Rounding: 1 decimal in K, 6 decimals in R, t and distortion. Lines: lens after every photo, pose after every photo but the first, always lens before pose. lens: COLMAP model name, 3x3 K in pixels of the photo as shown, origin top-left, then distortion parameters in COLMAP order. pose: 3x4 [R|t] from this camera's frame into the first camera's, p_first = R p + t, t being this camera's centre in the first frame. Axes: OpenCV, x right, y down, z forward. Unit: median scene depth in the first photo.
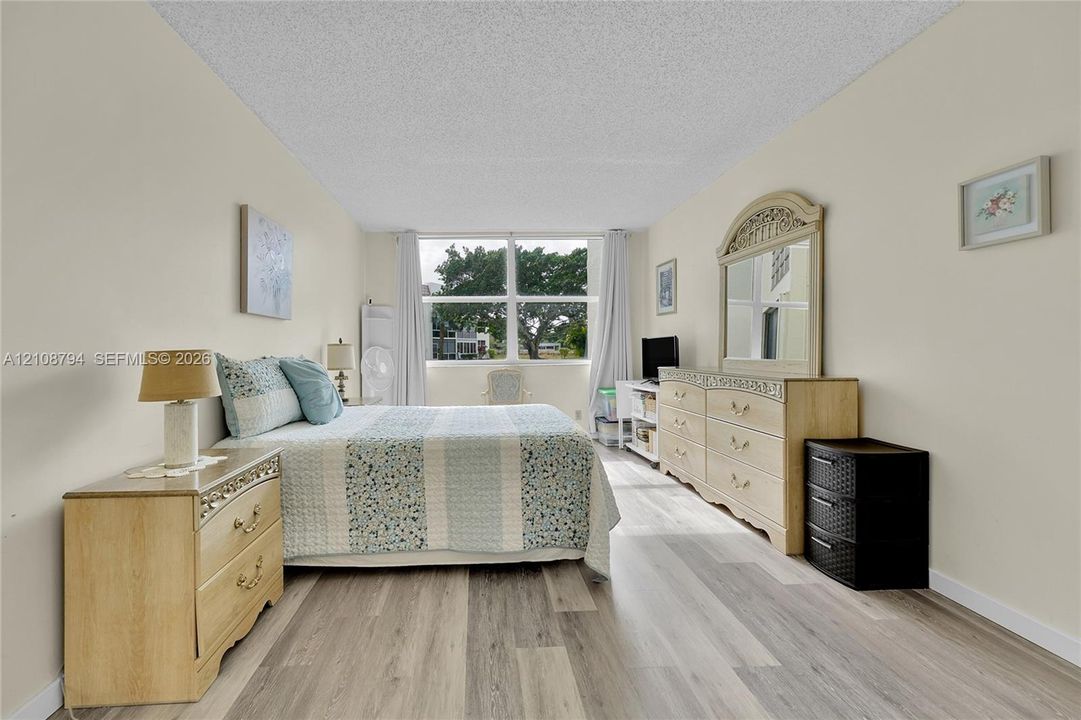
lens RADIAL K [[437.0, 0, 513.7], [0, 437.0, 339.7], [0, 0, 1]] dist [-0.002420, -0.000172]
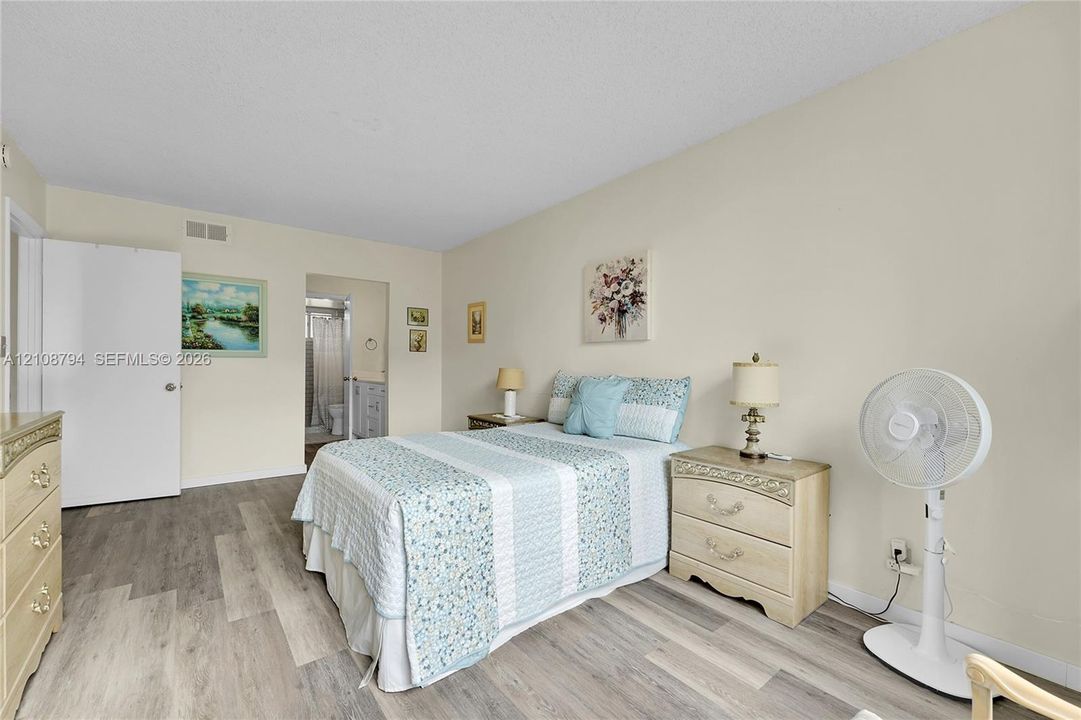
lens RADIAL K [[428.1, 0, 531.3], [0, 428.1, 361.6], [0, 0, 1]] dist [-0.001076, -0.000495]
pose [[-0.837945, 0.003200, -0.545745, 0.333689], [0.012846, 0.999821, -0.013862, 0.018027], [0.545603, -0.018626, -0.837837, 2.352395]]
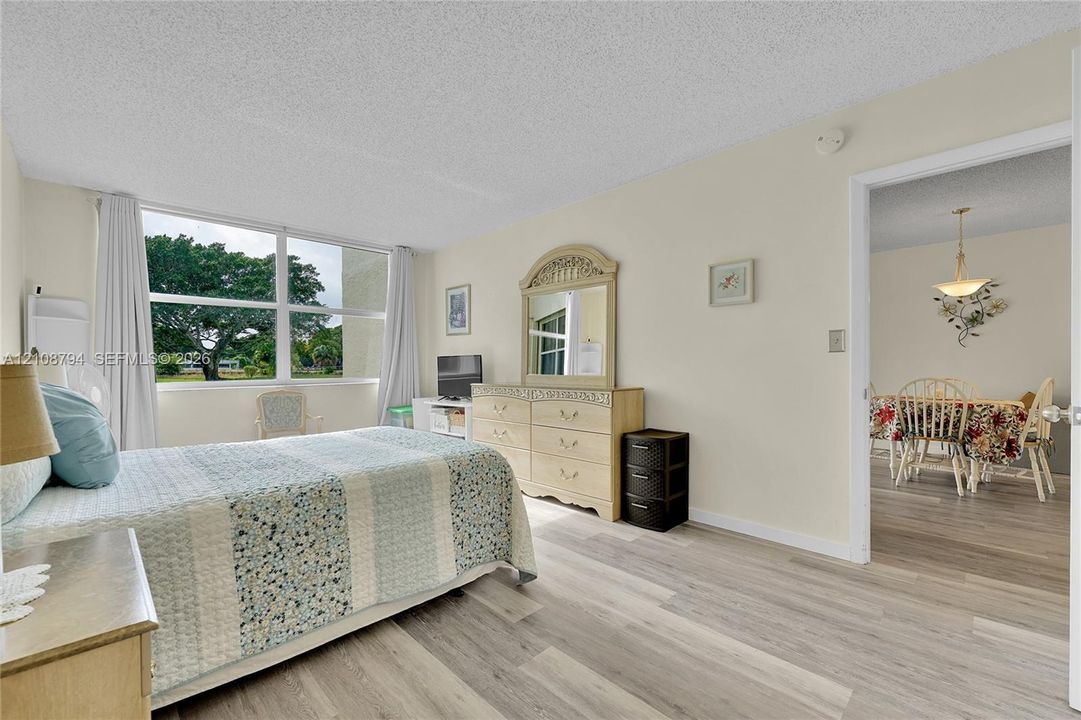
lens RADIAL K [[428.1, 0, 531.3], [0, 428.1, 361.6], [0, 0, 1]] dist [-0.001076, -0.000495]
pose [[0.766223, 0.011353, 0.642474, -0.447820], [-0.016105, 0.999869, 0.001538, 0.007700], [-0.642373, -0.011526, 0.766306, 0.181250]]
